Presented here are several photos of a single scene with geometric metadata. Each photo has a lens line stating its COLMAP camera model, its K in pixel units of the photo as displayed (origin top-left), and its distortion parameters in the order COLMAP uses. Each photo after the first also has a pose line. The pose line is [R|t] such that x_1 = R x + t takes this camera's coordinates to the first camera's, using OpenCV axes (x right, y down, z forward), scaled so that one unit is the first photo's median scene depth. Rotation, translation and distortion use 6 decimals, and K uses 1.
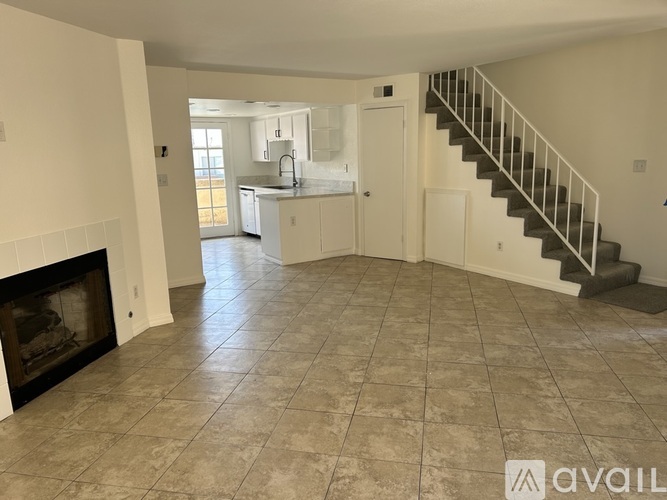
lens RADIAL K [[493.2, 0, 333.5], [0, 493.2, 250.0], [0, 0, 1]] dist [0.045113, -0.001721]
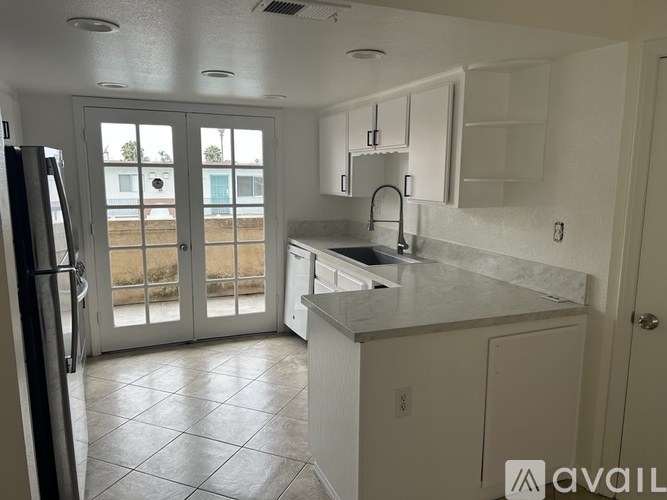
lens RADIAL K [[493.2, 0, 333.5], [0, 493.2, 250.0], [0, 0, 1]] dist [0.045113, -0.001721]
pose [[0.983200, 0.058468, -0.172915, -0.066922], [-0.065642, 0.997191, -0.036060, -0.121500], [0.170321, 0.046805, 0.984276, 0.585418]]
